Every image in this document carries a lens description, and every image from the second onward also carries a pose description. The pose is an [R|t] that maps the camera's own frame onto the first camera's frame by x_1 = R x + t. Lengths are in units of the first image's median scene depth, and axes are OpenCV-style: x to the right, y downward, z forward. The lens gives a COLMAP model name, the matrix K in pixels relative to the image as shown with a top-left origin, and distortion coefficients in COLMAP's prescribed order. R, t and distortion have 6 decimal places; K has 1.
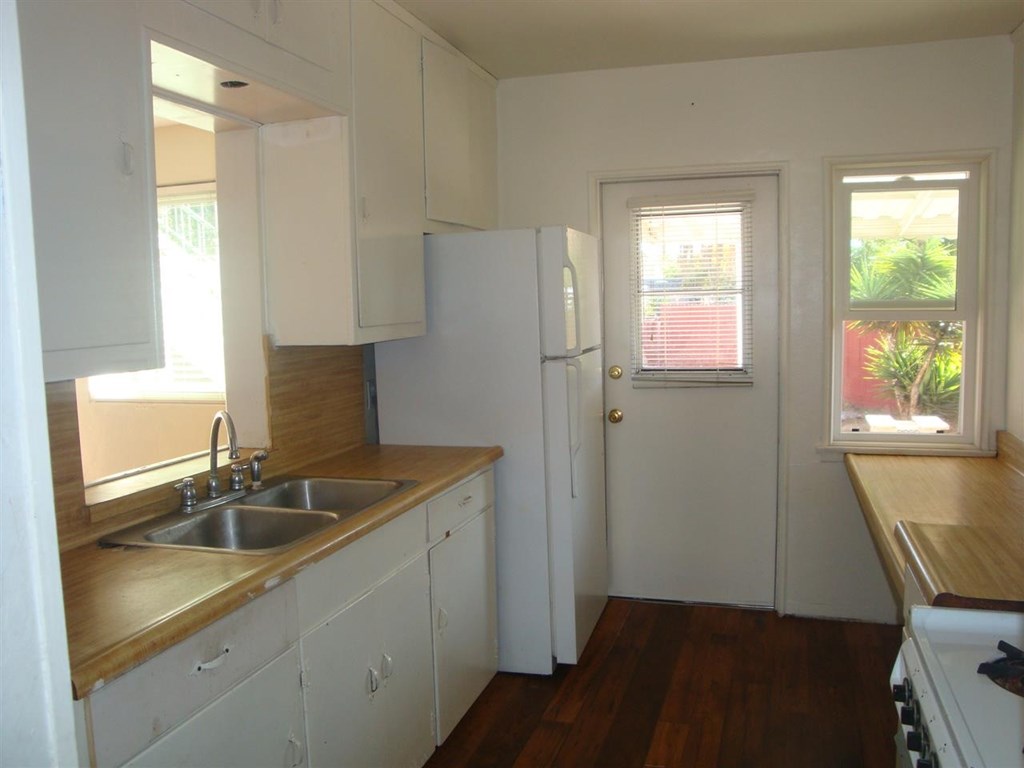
lens RADIAL K [[864.2, 0, 515.8], [0, 864.2, 387.7], [0, 0, 1]] dist [-0.167023, 0.161901]
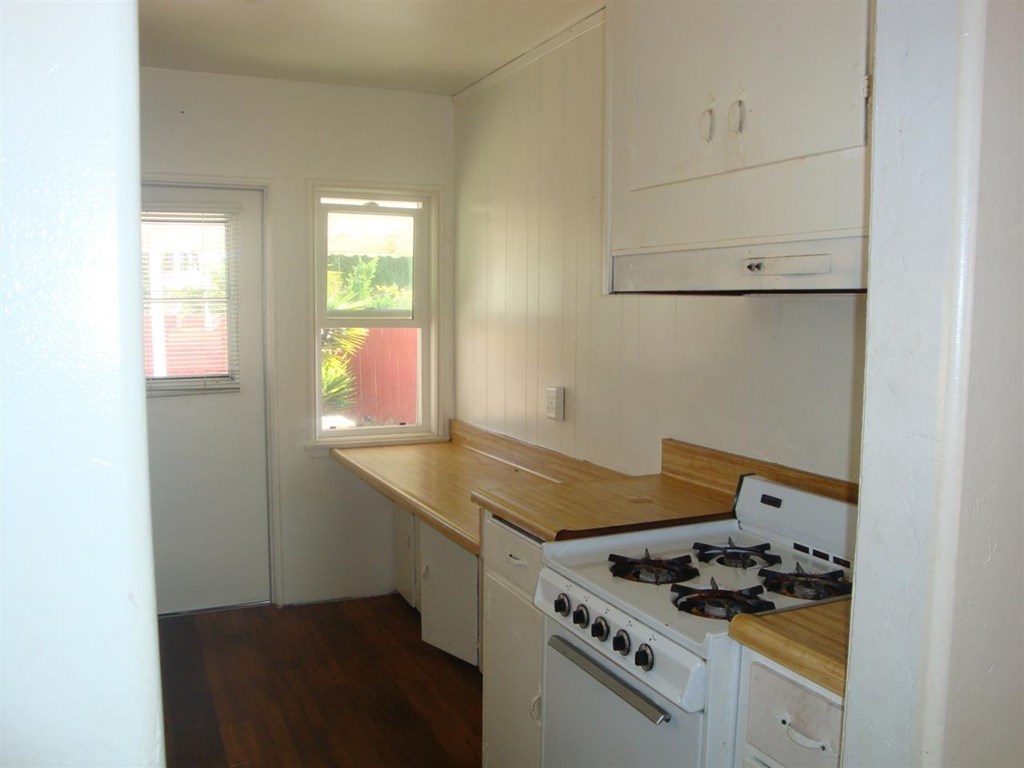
lens RADIAL K [[864.2, 0, 515.8], [0, 864.2, 387.7], [0, 0, 1]] dist [-0.167023, 0.161901]
pose [[0.738149, -0.038532, 0.673537, -0.179163], [0.046525, 0.998898, 0.006157, 0.002766], [-0.673032, 0.026792, 0.739128, 0.010072]]
